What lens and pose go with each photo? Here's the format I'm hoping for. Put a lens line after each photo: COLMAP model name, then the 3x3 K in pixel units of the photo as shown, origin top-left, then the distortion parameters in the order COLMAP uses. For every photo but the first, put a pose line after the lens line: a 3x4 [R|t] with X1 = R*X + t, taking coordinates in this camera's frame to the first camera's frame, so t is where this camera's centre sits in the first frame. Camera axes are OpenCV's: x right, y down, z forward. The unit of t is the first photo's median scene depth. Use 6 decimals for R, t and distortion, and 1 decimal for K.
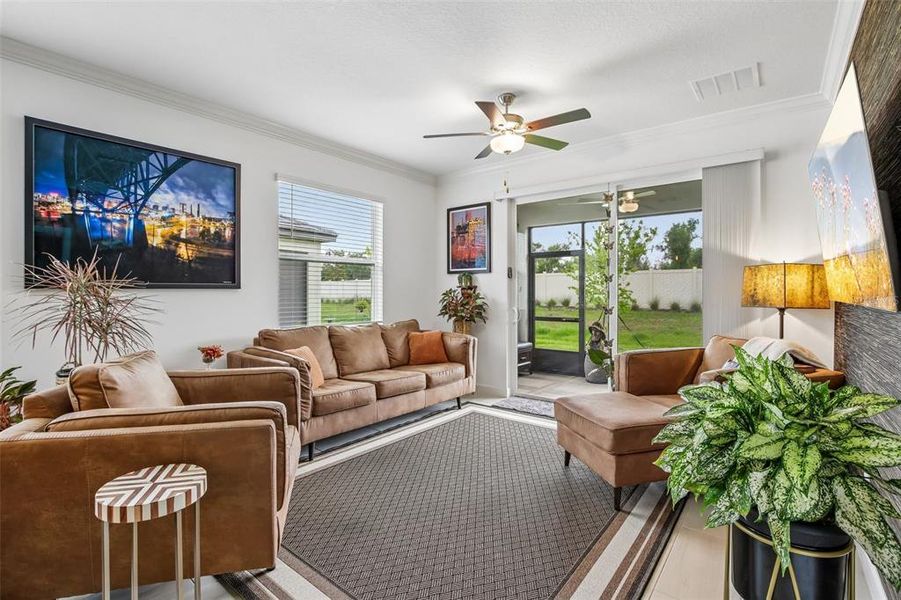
lens RADIAL K [[413.2, 0, 459.1], [0, 413.2, 294.3], [0, 0, 1]] dist [-0.053439, 0.015108]
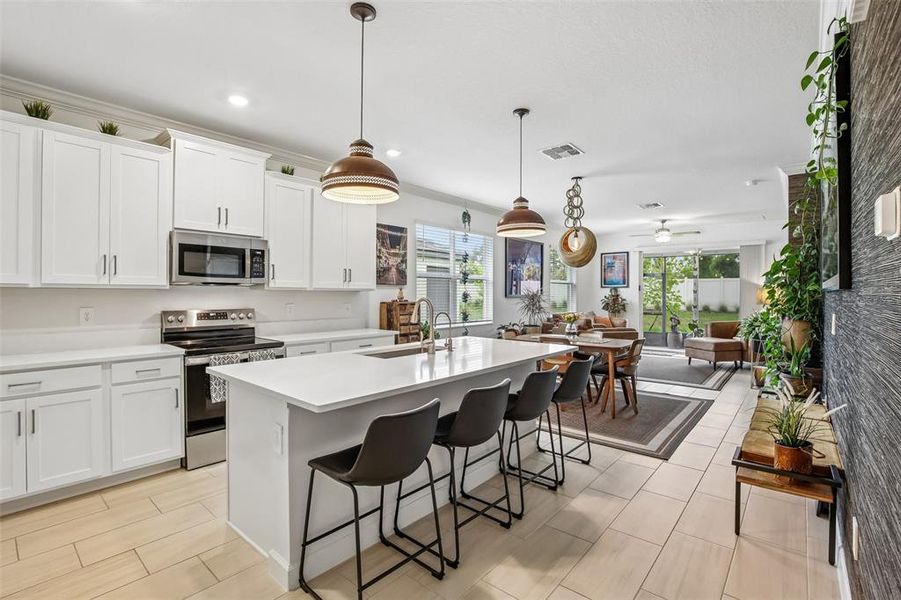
lens RADIAL K [[413.2, 0, 459.1], [0, 413.2, 294.3], [0, 0, 1]] dist [-0.053439, 0.015108]
pose [[0.999375, 0.004037, -0.035115, -1.232861], [-0.004274, 0.999969, -0.006680, -0.008479], [0.035087, 0.006826, 0.999361, -1.824774]]
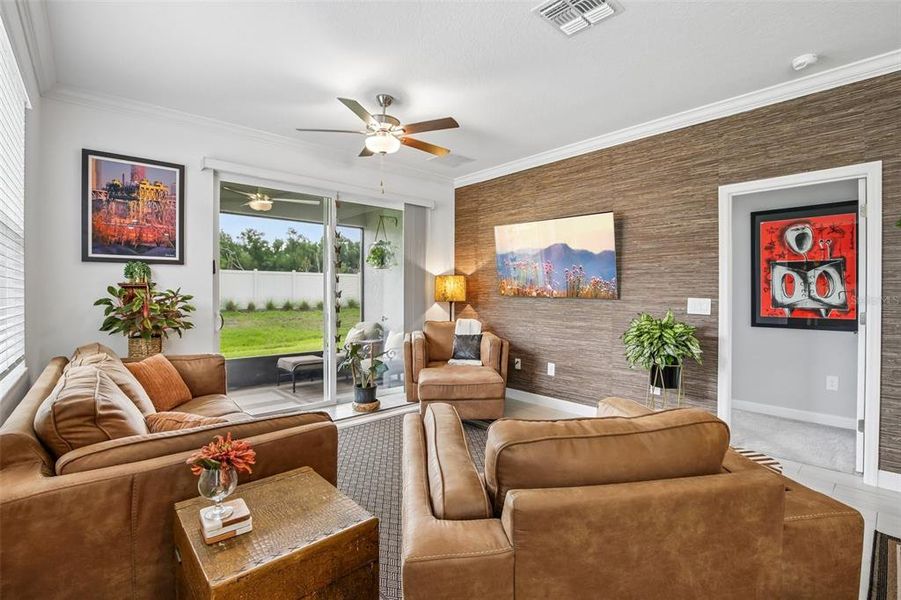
lens RADIAL K [[413.2, 0, 459.1], [0, 413.2, 294.3], [0, 0, 1]] dist [-0.053439, 0.015108]
pose [[0.165140, -0.003669, 0.986263, -0.990256], [0.001836, 0.999992, 0.003413, -0.007012], [-0.986268, 0.001247, 0.165145, 0.777479]]
